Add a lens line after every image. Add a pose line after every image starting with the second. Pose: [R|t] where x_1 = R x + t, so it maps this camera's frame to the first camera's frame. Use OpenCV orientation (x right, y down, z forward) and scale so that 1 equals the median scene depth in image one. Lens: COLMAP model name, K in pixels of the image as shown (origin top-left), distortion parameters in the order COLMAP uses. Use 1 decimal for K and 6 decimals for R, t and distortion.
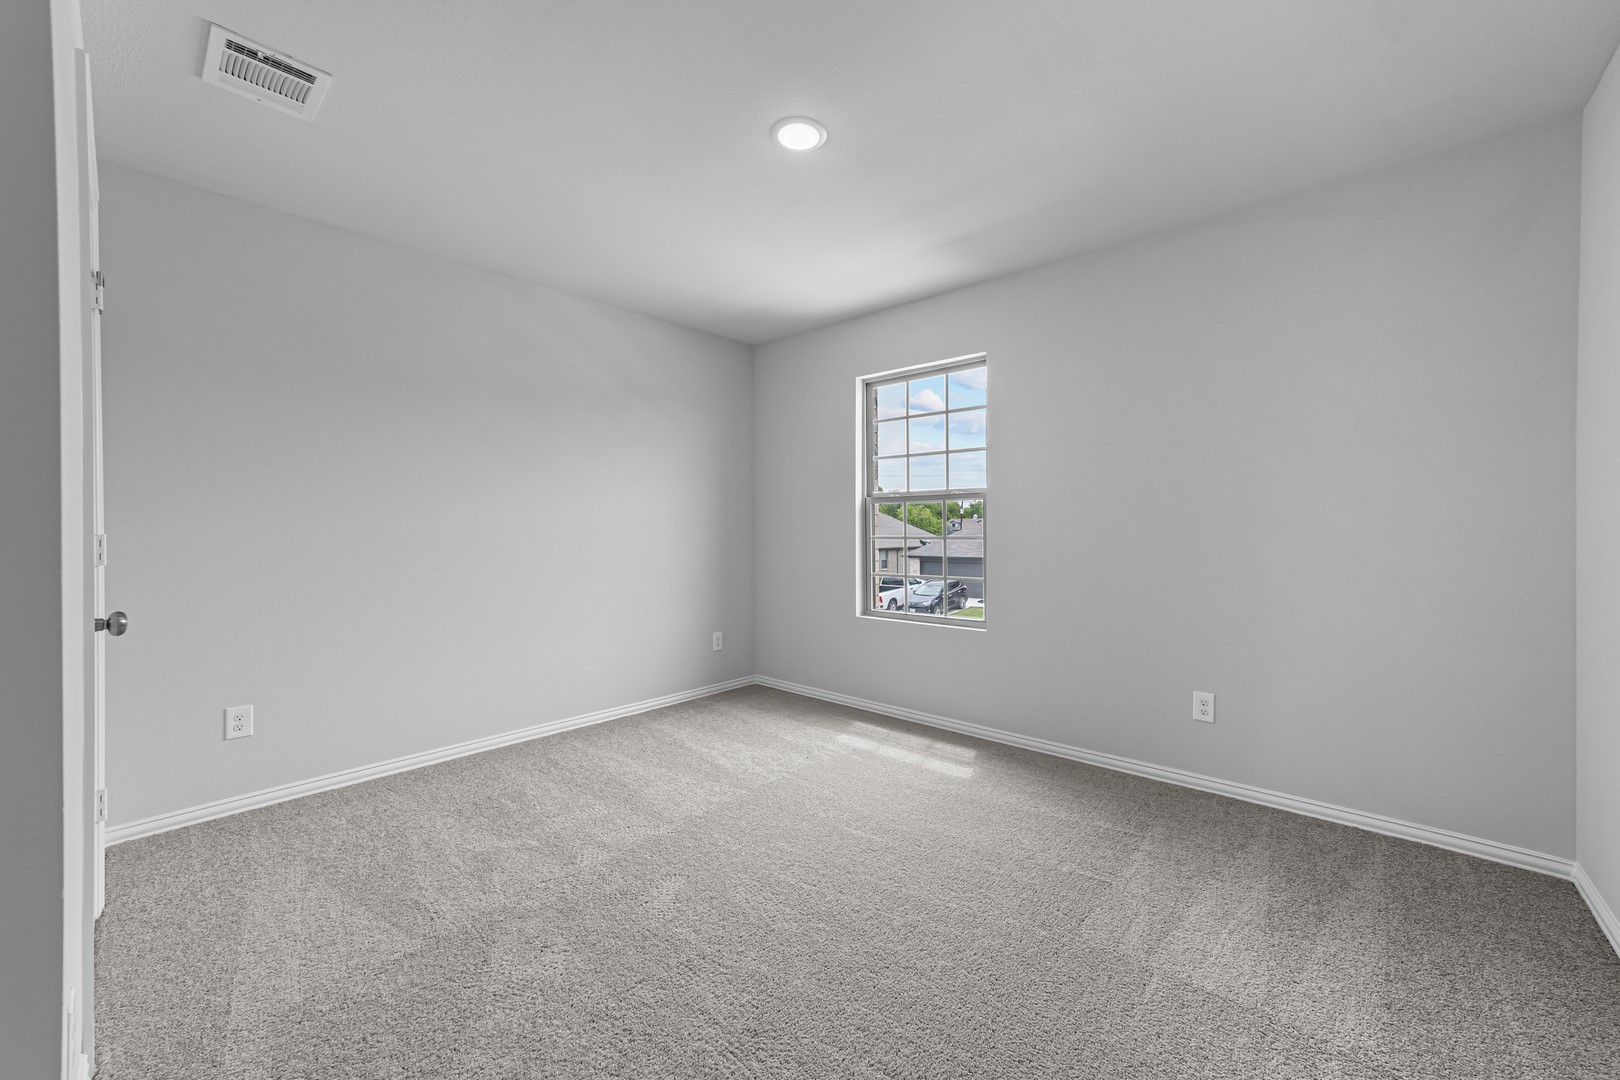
lens RADIAL K [[628.3, 0, 816.0], [0, 628.3, 530.7], [0, 0, 1]] dist [0.000936, 0.000033]
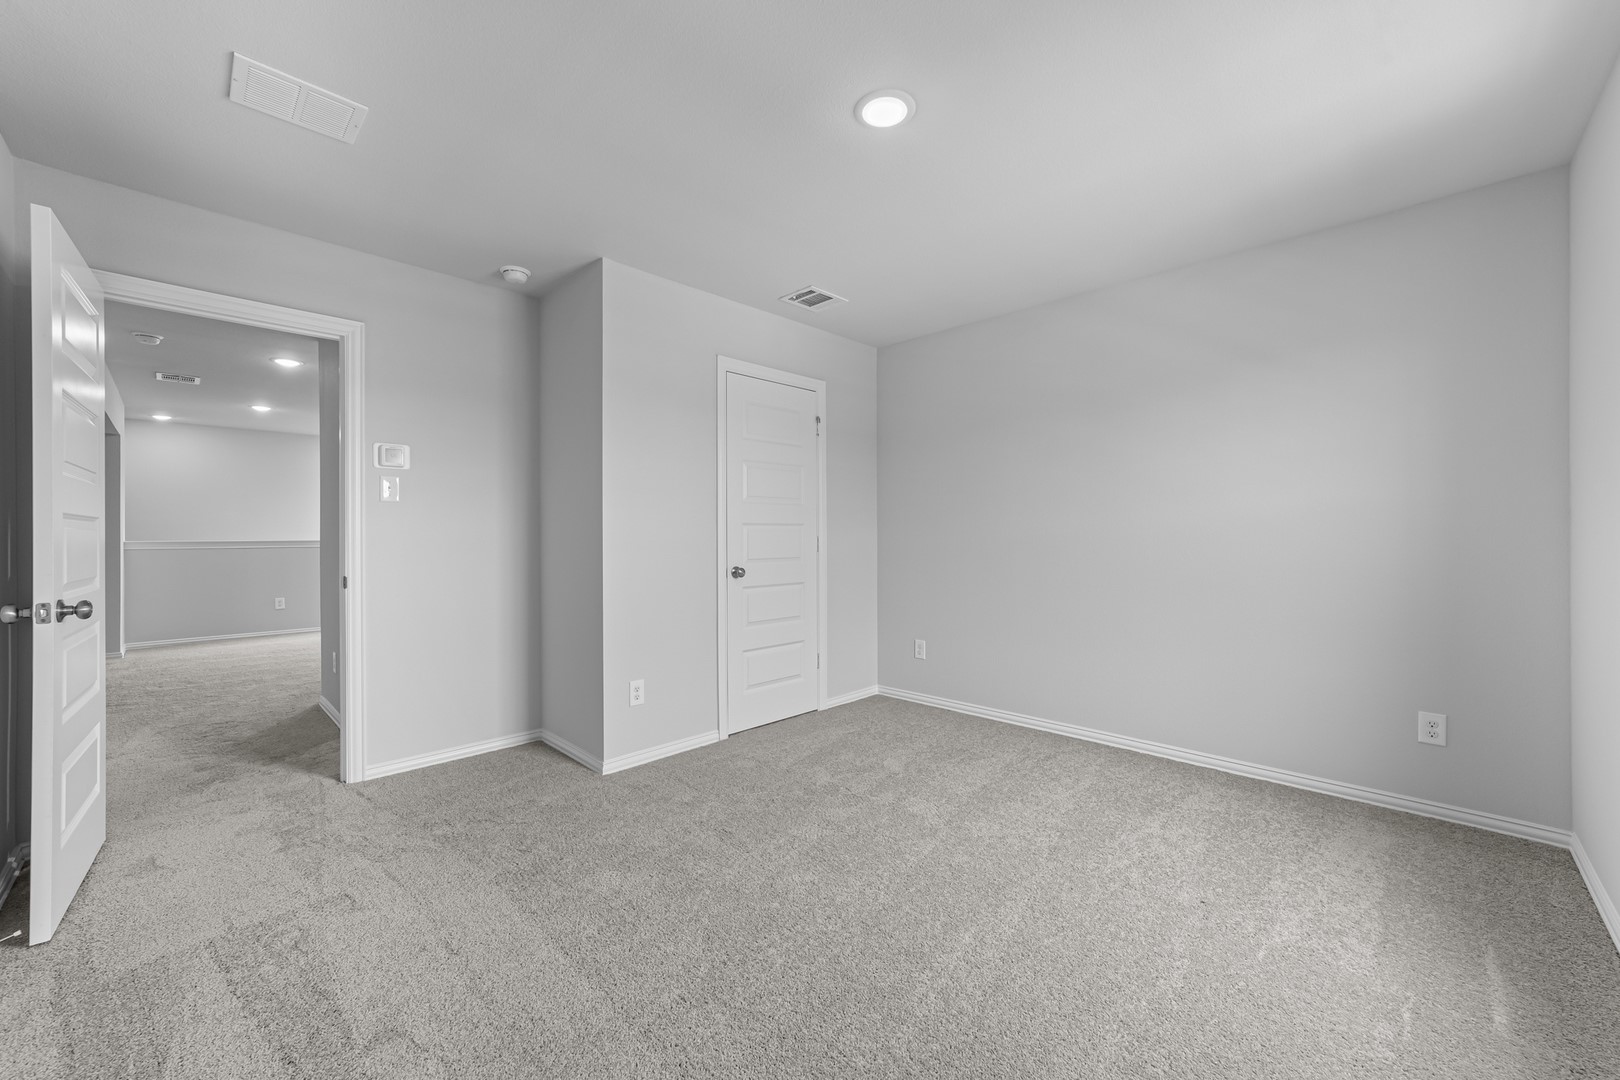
lens RADIAL K [[628.3, 0, 816.0], [0, 628.3, 538.5], [0, 0, 1]] dist [0.000936, 0.000033]
pose [[-0.030921, 0.012614, -0.999442, 0.640879], [-0.000175, 0.999920, 0.012626, -0.009378], [0.999522, 0.000566, -0.030916, 0.656191]]
